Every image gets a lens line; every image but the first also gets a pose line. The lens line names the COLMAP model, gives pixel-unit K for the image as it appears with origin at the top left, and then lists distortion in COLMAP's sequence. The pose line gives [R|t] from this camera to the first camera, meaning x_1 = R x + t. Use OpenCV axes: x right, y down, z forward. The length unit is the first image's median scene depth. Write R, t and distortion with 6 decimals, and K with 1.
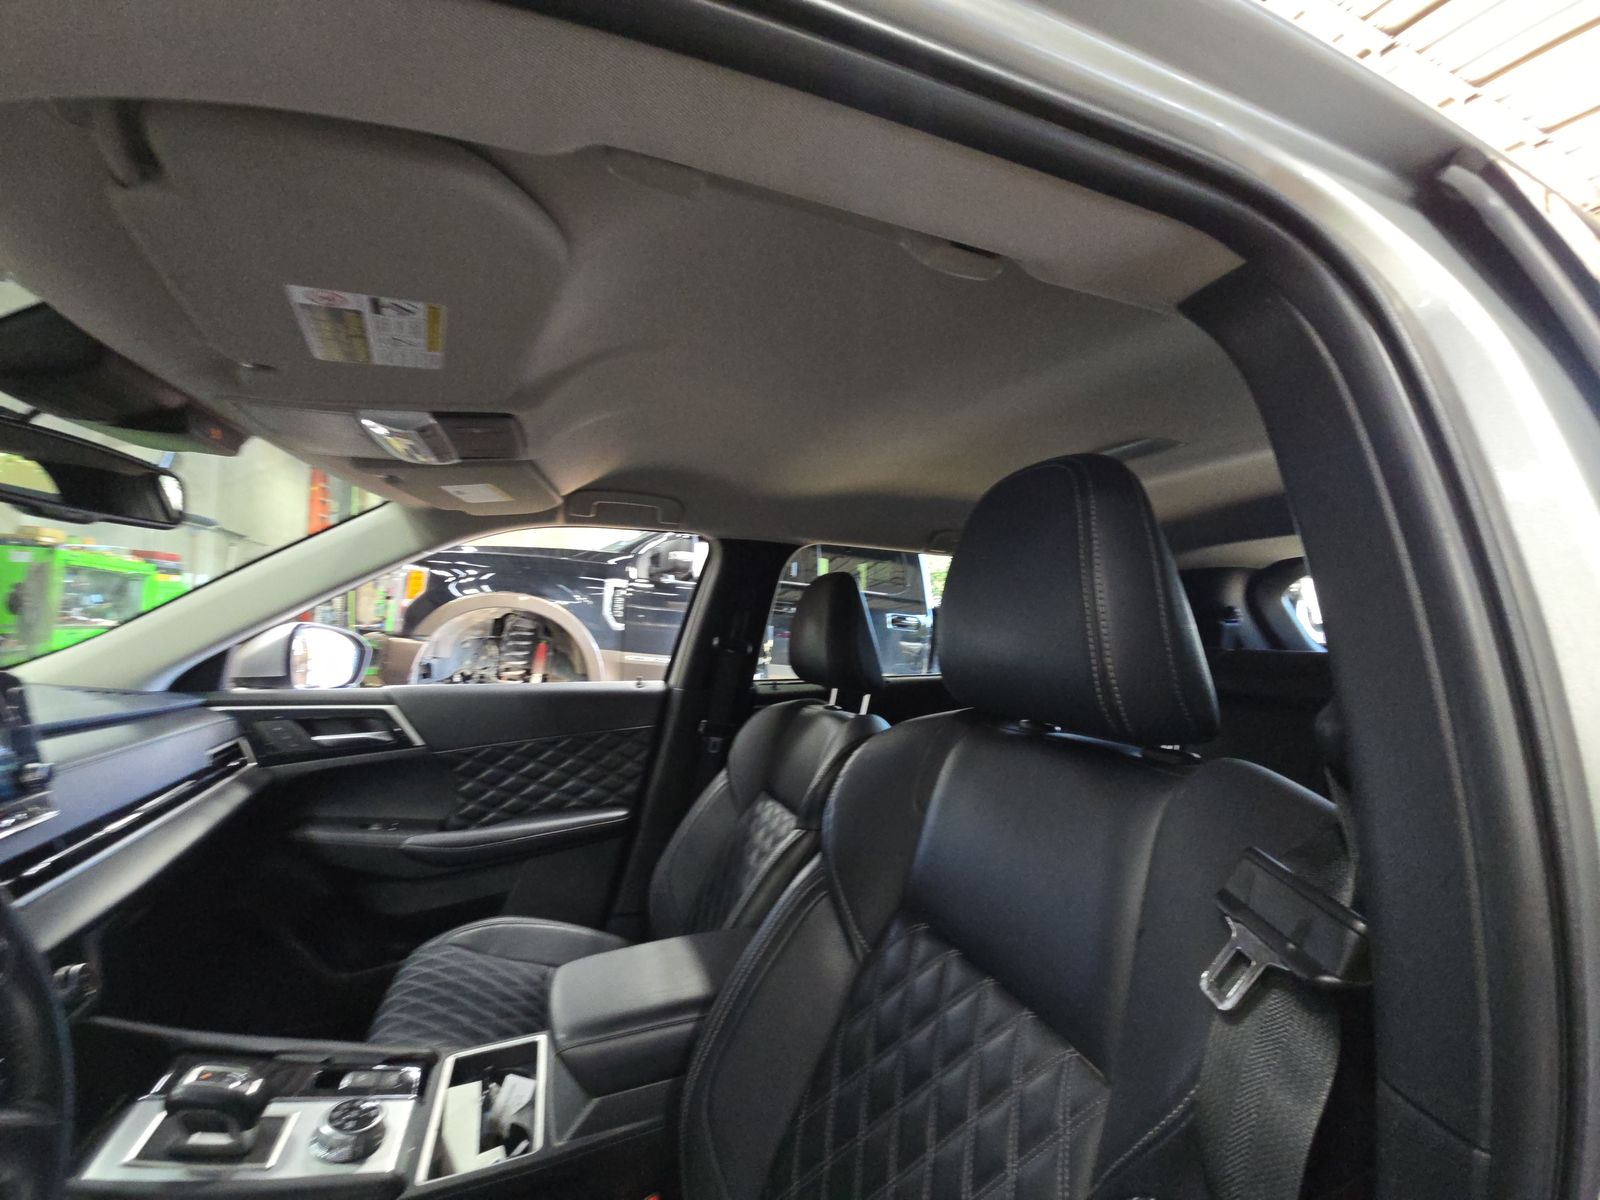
lens RADIAL K [[641.4, 0, 805.6], [0, 641.4, 608.1], [0, 0, 1]] dist [0.002356, -0.003646]
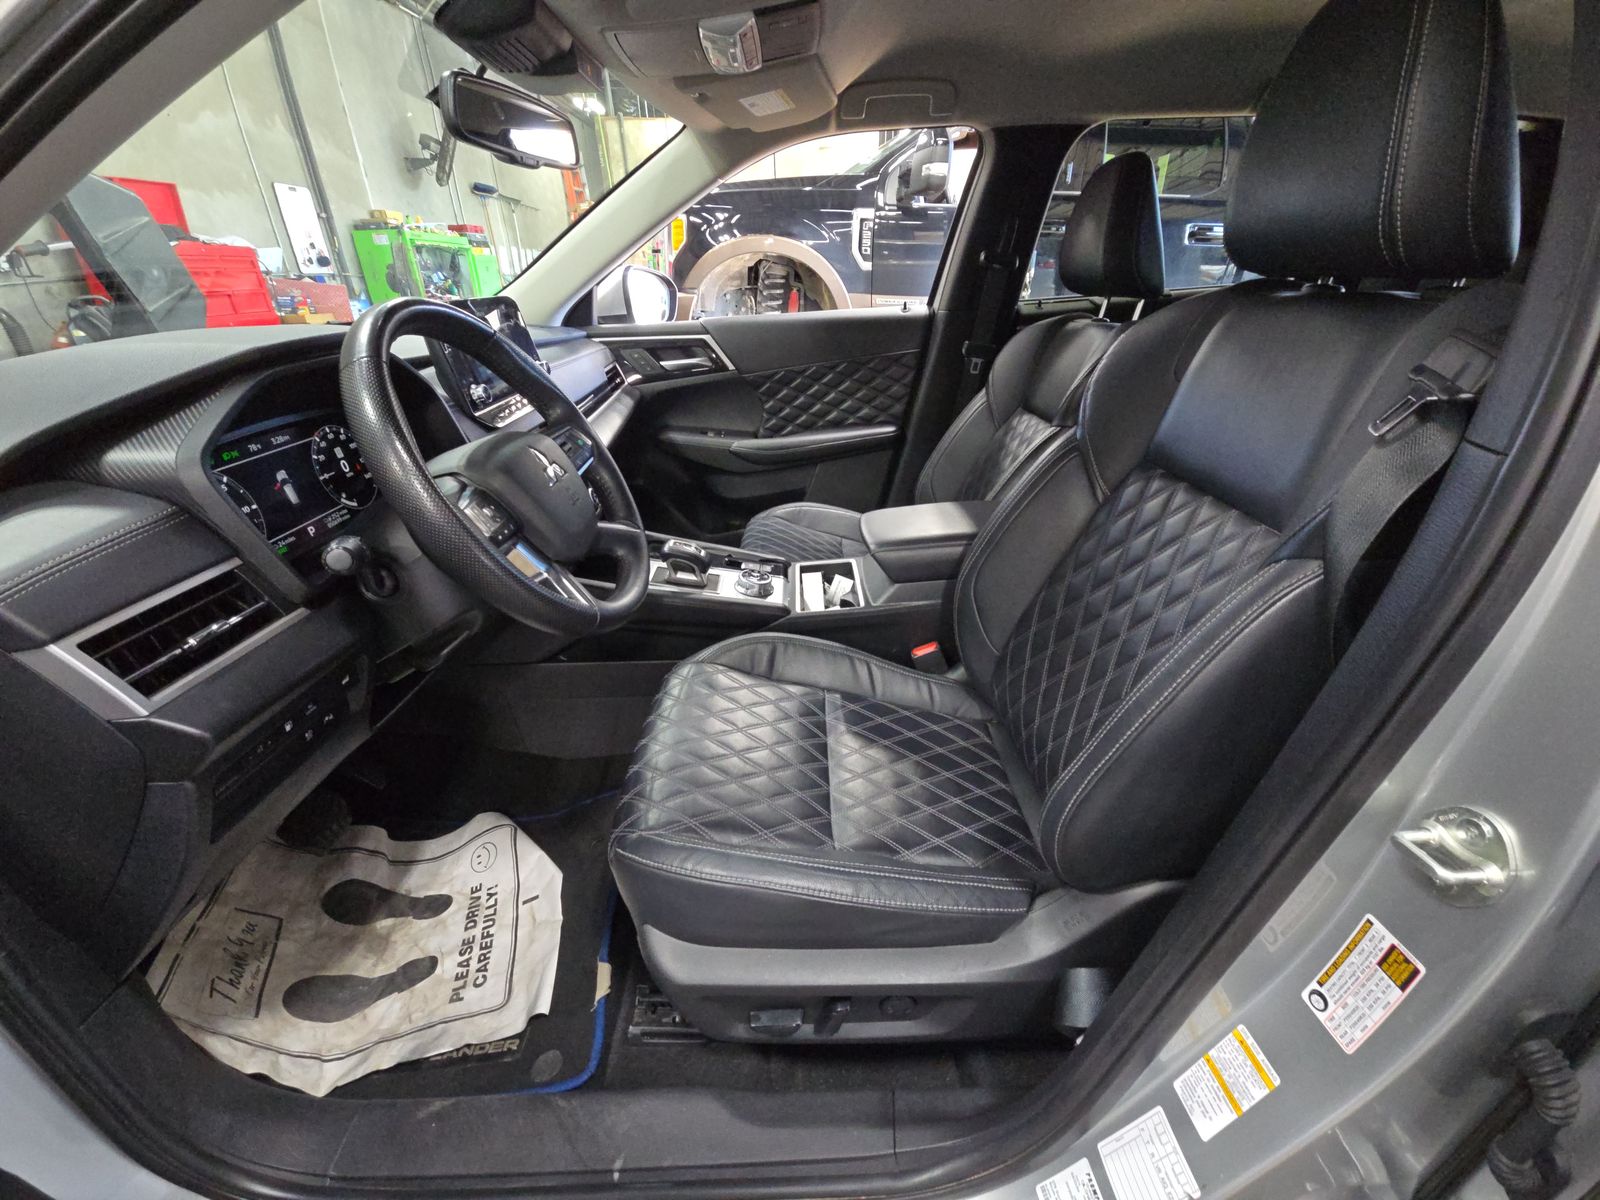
lens RADIAL K [[641.4, 0, 805.6], [0, 641.4, 608.1], [0, 0, 1]] dist [0.002356, -0.003646]
pose [[0.936804, 0.104574, -0.333861, -0.007506], [0.072305, 0.875810, 0.477210, 0.035582], [0.342302, -0.471192, 0.812900, -0.164680]]
